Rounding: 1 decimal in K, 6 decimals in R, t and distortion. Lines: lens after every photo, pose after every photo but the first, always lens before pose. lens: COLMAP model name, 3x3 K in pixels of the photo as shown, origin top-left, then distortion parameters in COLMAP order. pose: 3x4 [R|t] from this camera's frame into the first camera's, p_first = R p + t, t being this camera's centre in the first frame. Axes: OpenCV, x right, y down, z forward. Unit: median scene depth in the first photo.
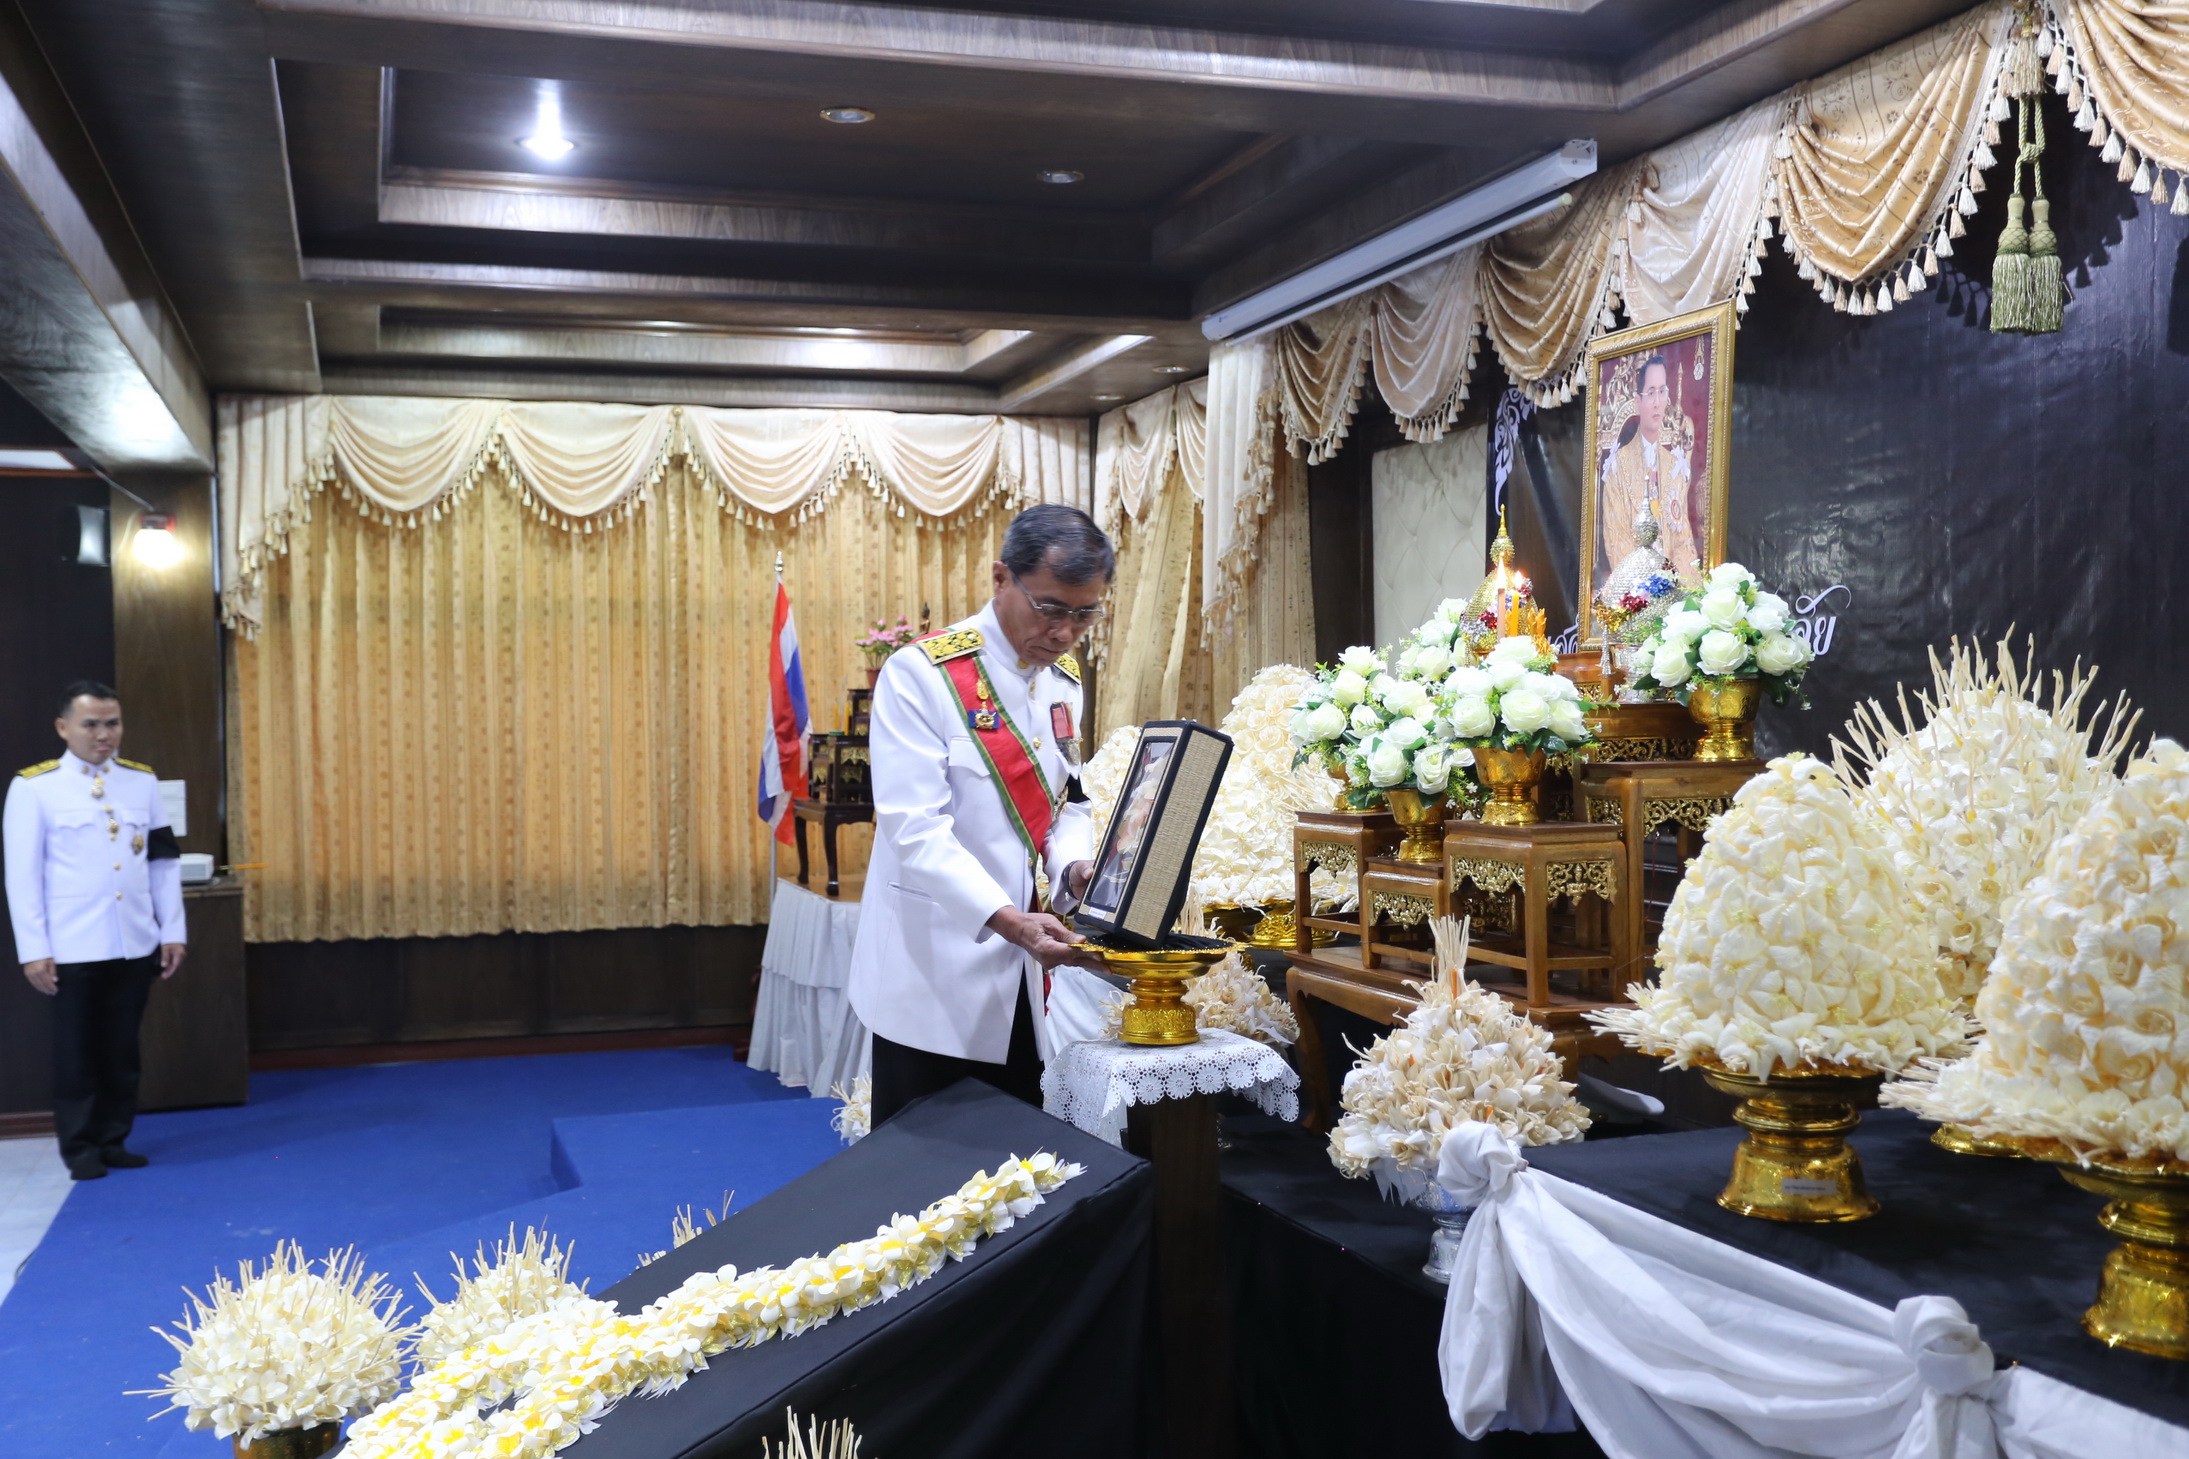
lens RADIAL K [[2241.5, 0, 1094.5], [0, 2241.5, 729.5], [0, 0, 1]] dist [0.005612, 0.128022]
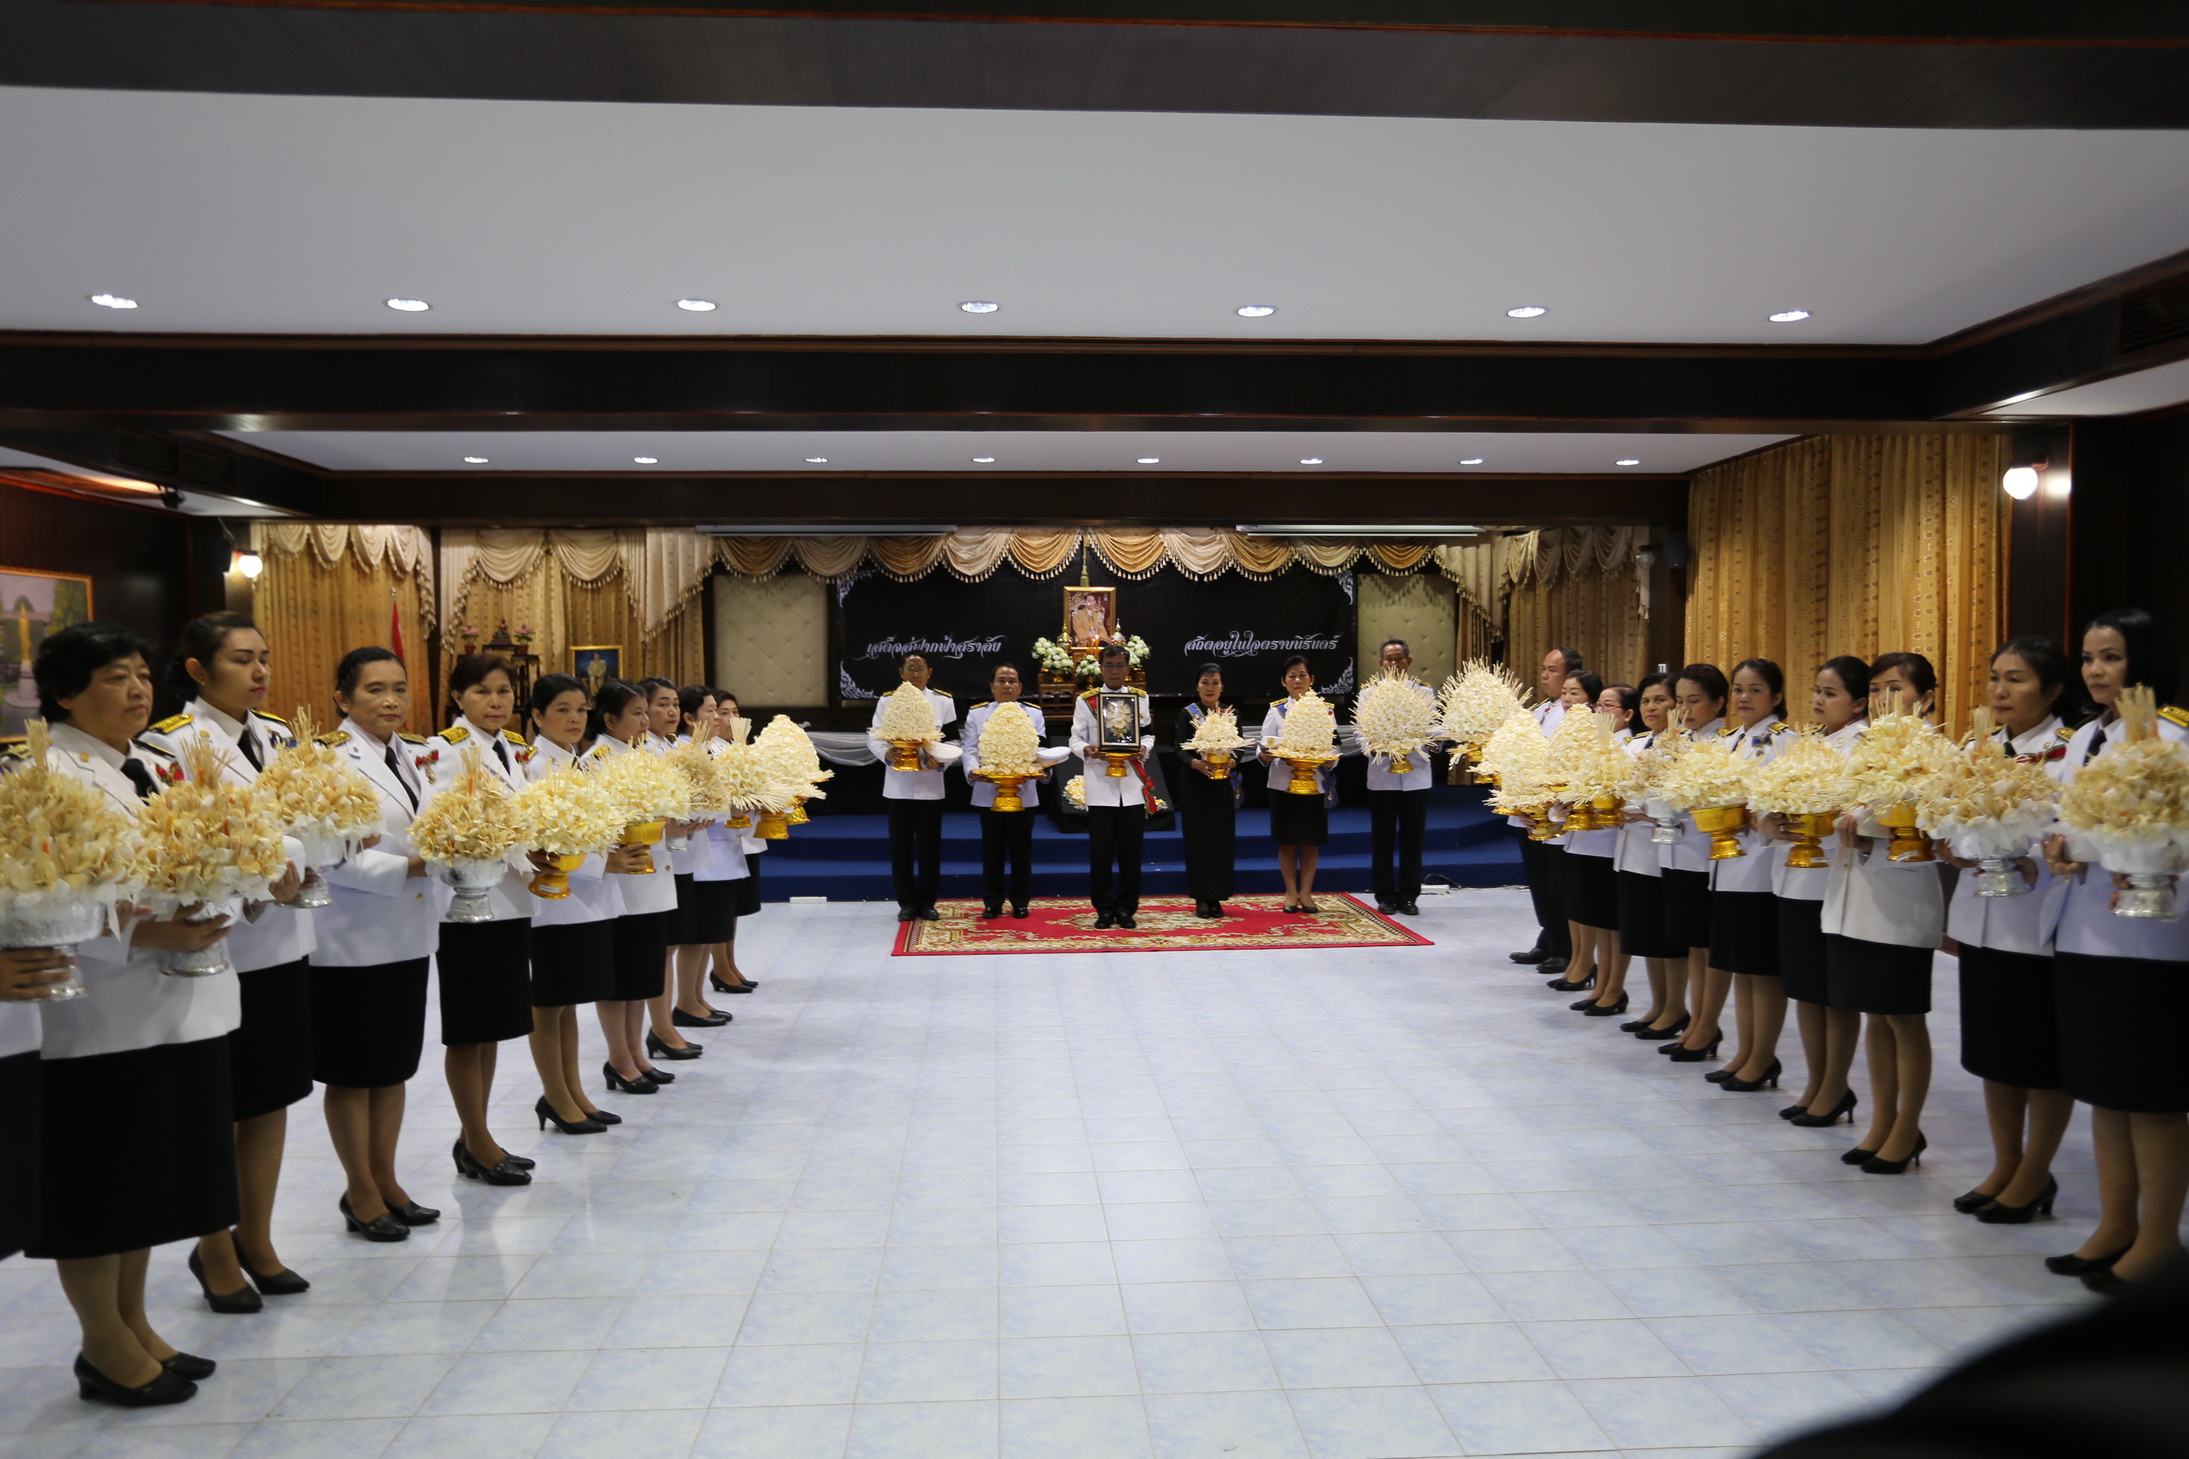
lens RADIAL K [[1606.2, 0, 1094.5], [0, 1606.2, 729.5], [0, 0, 1]] dist [-0.004806, -0.000326]
pose [[0.234459, -0.018520, 0.971950, -2.794220], [0.015262, 0.999765, 0.015368, 0.075953], [-0.972006, 0.011231, 0.234686, 0.095211]]
